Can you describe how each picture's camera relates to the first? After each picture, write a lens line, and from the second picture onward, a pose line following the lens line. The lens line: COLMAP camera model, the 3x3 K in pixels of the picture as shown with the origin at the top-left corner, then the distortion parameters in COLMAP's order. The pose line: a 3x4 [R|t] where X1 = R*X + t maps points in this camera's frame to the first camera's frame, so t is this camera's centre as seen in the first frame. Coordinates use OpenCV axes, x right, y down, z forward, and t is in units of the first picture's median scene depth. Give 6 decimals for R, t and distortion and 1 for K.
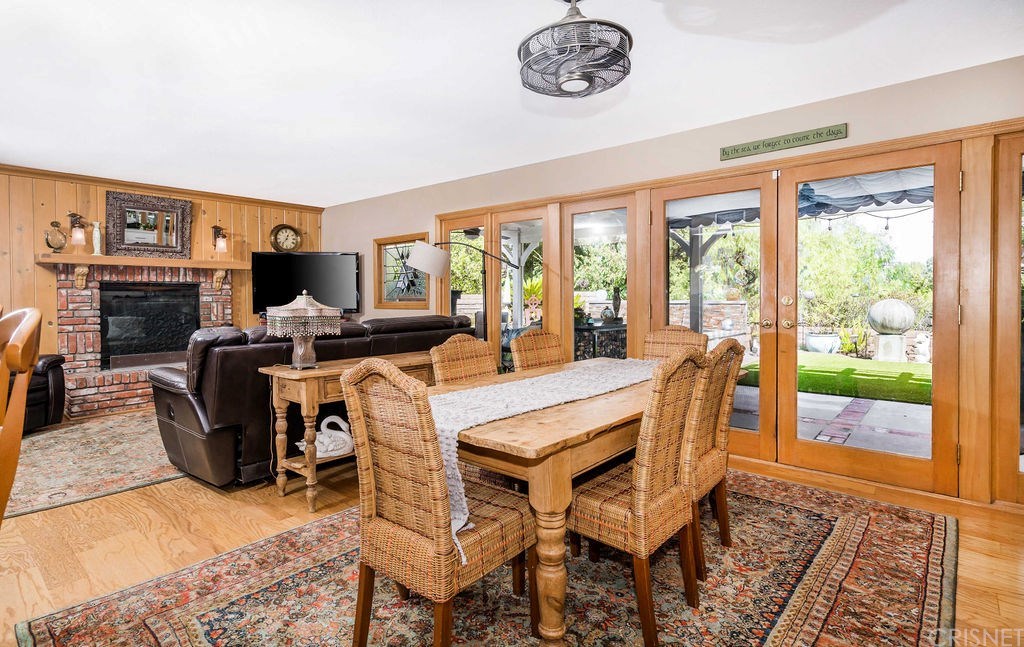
lens RADIAL K [[514.0, 0, 512.0], [0, 514.0, 323.5], [0, 0, 1]] dist [0.000757, 0.000278]
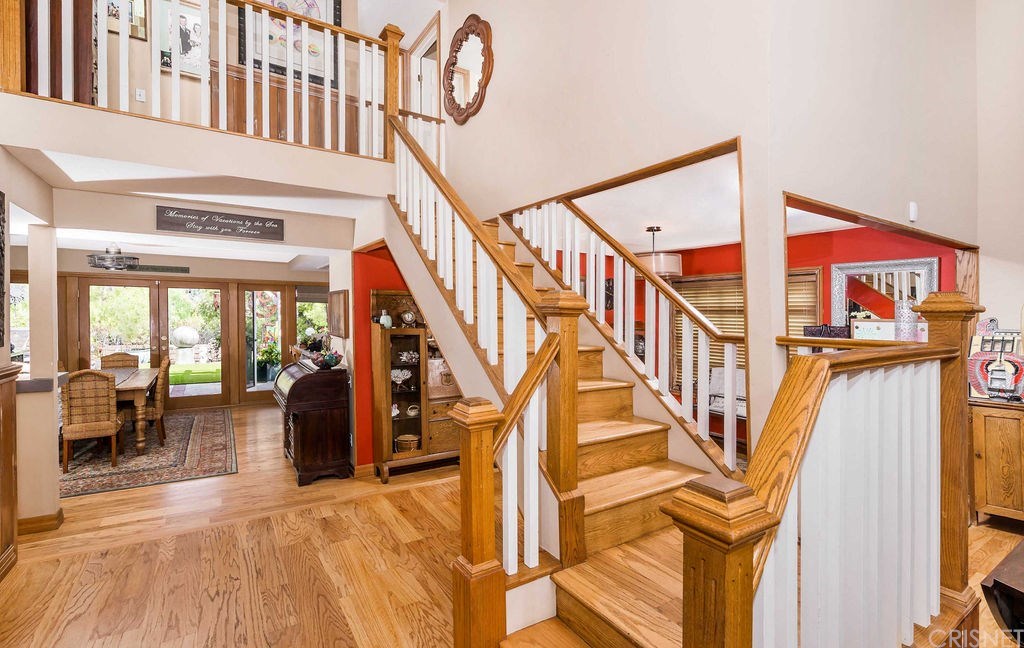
lens RADIAL K [[461.4, 0, 510.3], [0, 461.4, 311.8], [0, 0, 1]] dist [-0.000340, -0.000037]
pose [[0.268862, 0.007175, 0.963152, -1.101467], [0.039595, 0.999045, -0.018495, -0.065128], [-0.962364, 0.043109, 0.268321, -1.117811]]
